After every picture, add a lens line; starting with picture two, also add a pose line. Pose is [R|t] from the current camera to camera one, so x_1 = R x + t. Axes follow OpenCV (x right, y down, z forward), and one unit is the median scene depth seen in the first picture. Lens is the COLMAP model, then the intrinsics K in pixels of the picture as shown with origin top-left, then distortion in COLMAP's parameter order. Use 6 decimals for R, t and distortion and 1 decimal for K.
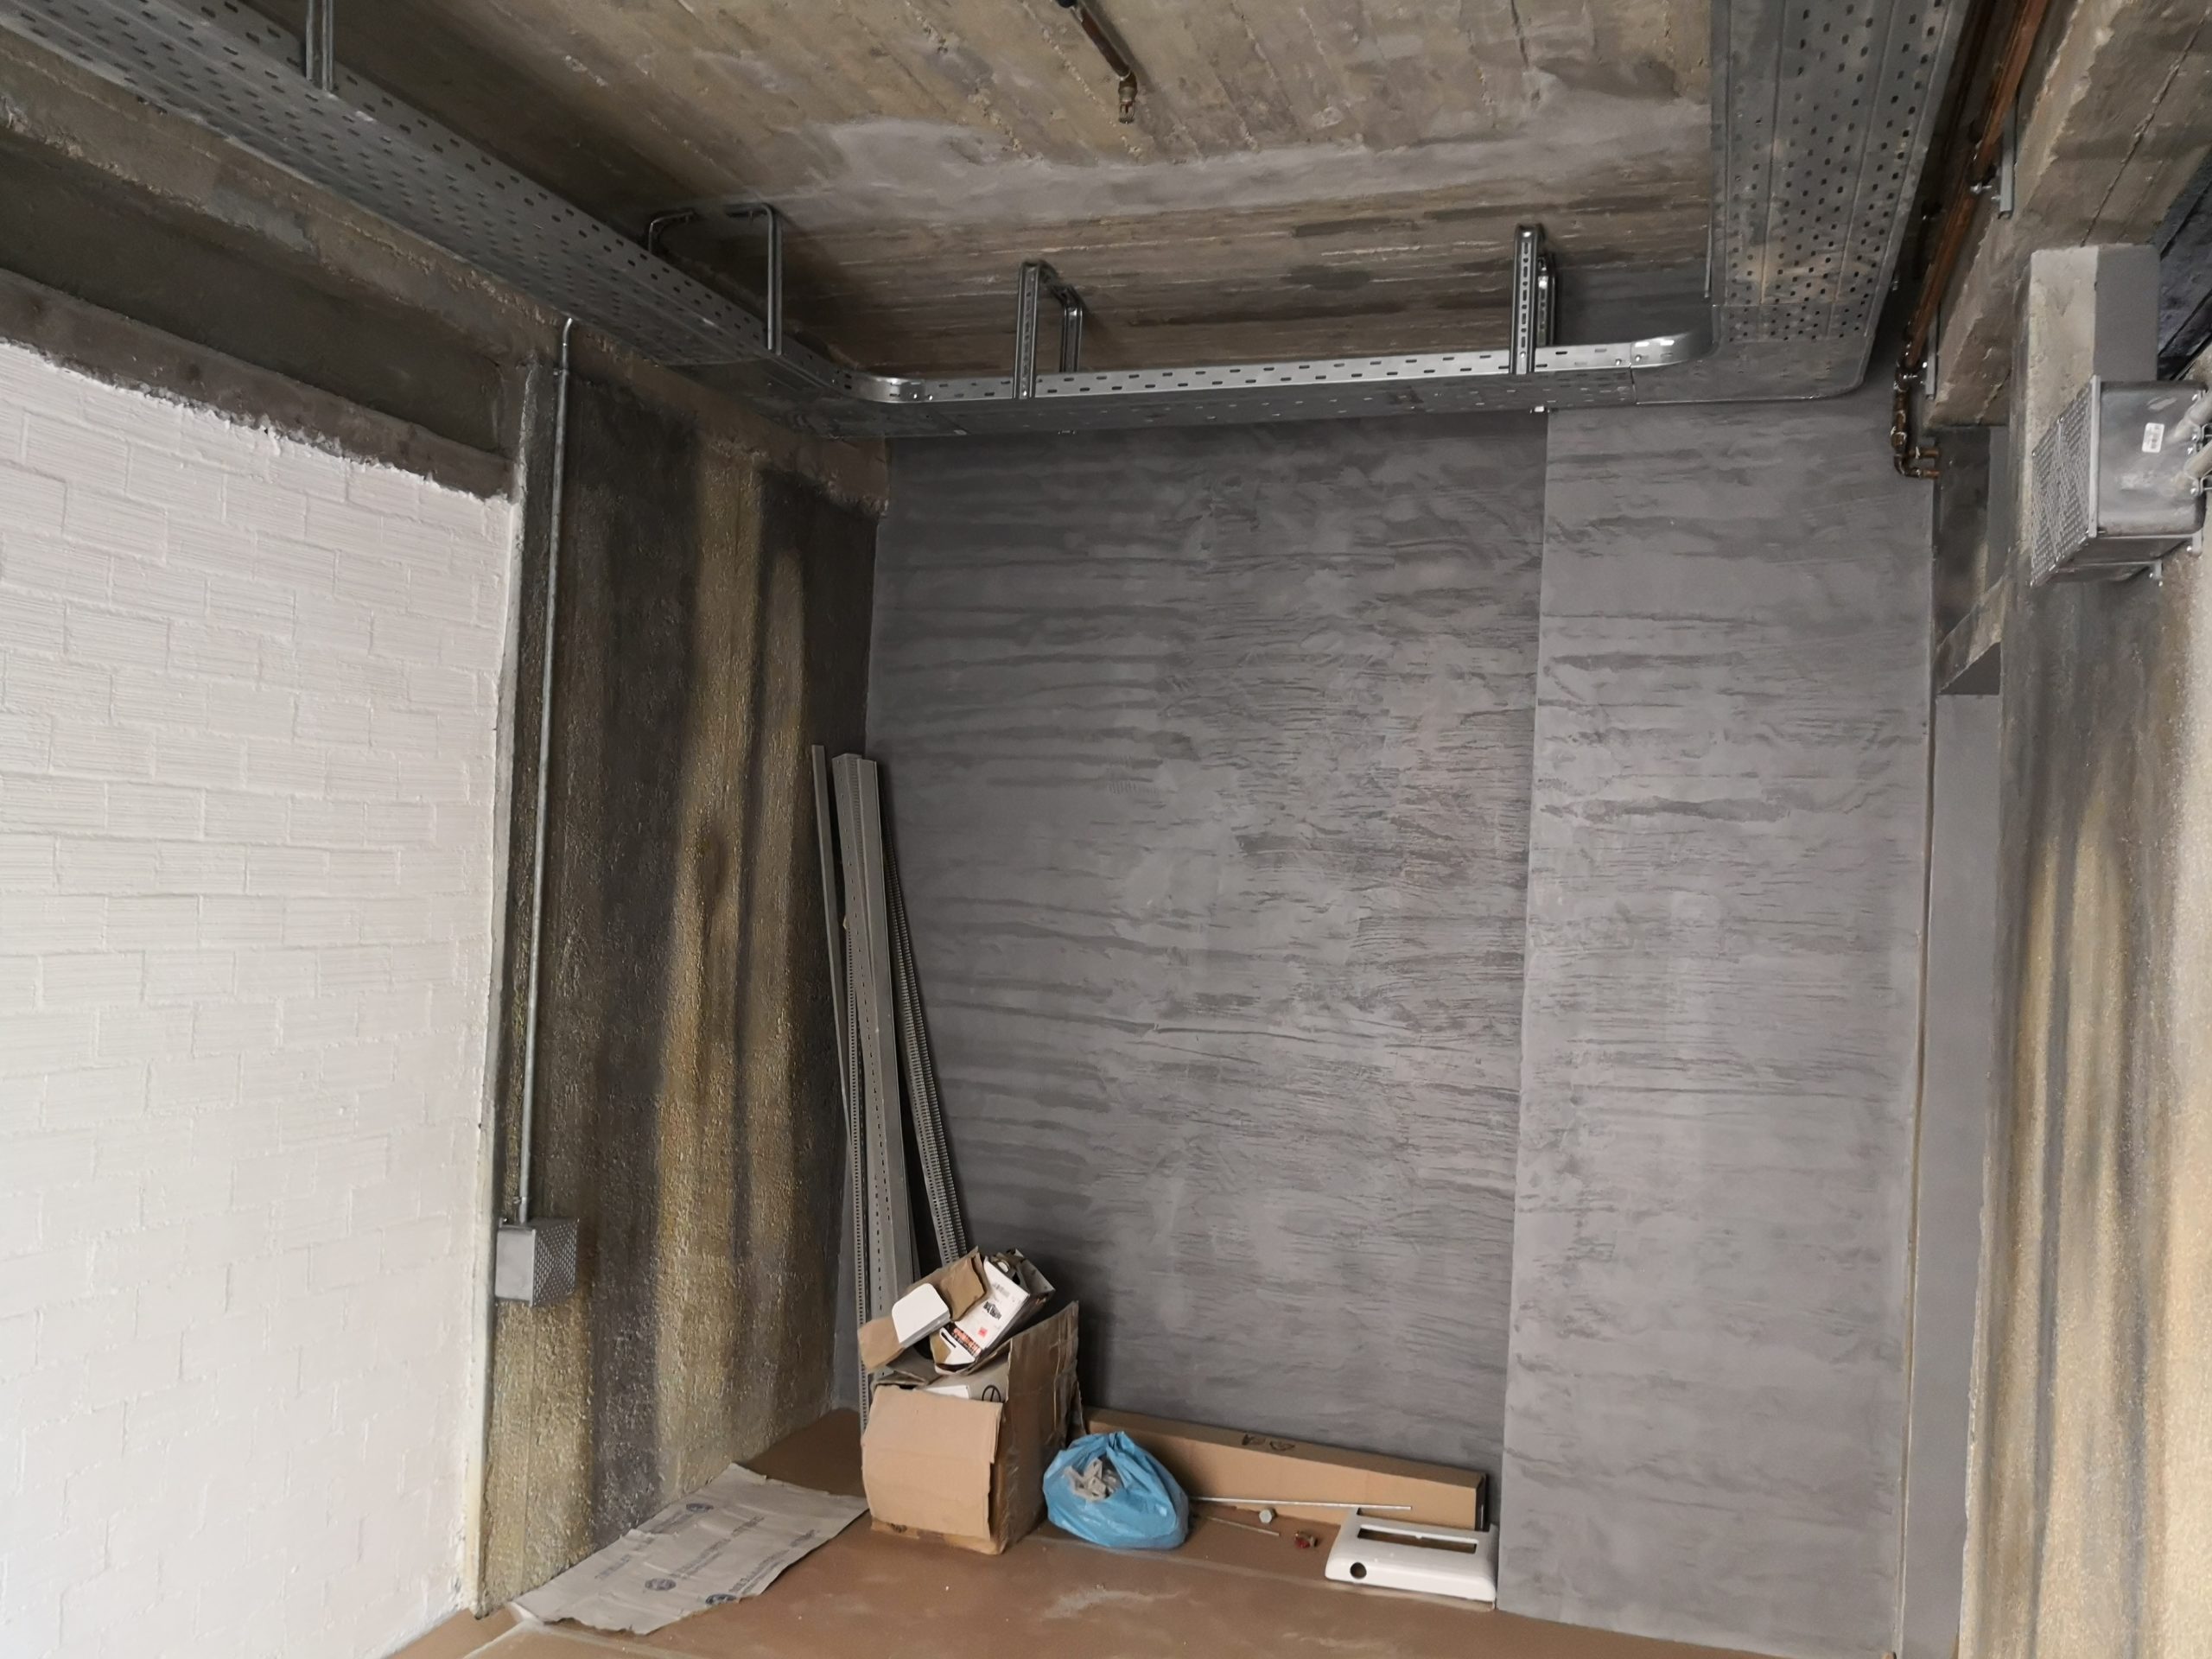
lens RADIAL K [[1793.2, 0, 1099.9], [0, 1793.2, 852.7], [0, 0, 1]] dist [0.015178, -0.049891]
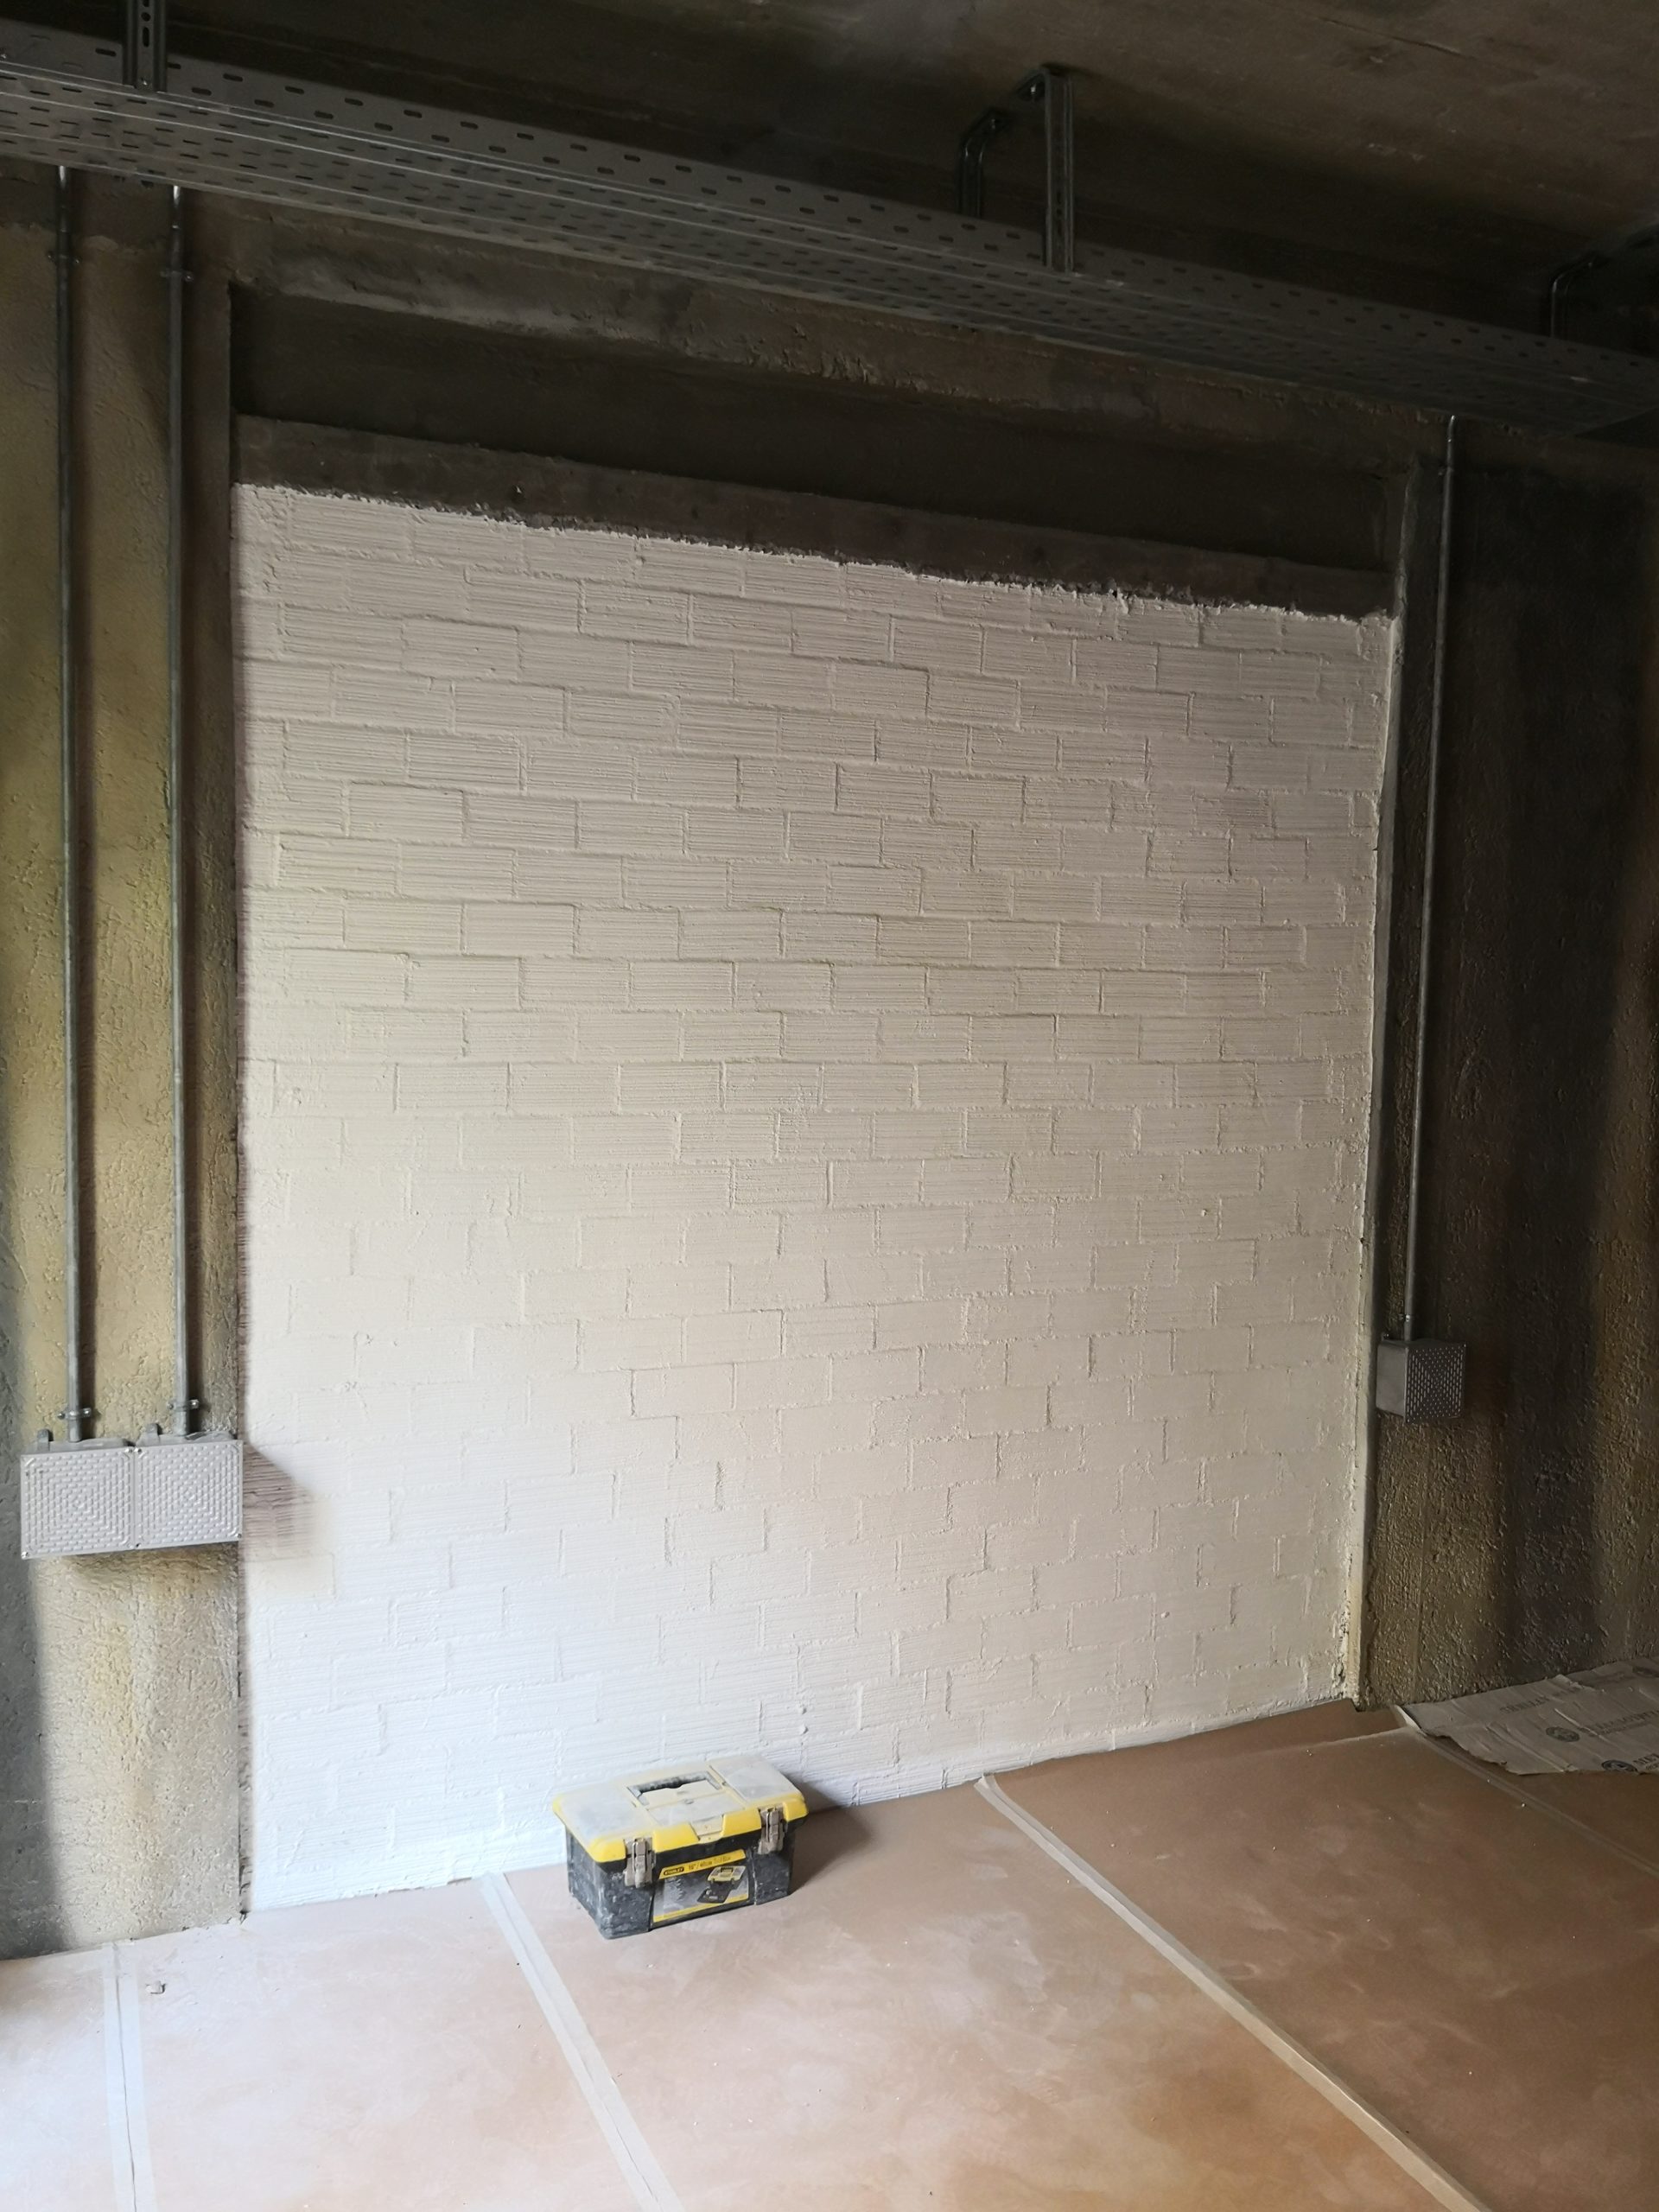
lens RADIAL K [[1793.2, 0, 815.6], [0, 1793.2, 1114.4], [0, 0, 1]] dist [0.015178, -0.049891]
pose [[0.669899, 0.034334, -0.741658, 0.217796], [0.020018, 0.997732, 0.064269, 0.008916], [0.742182, -0.057900, 0.667693, 0.096252]]
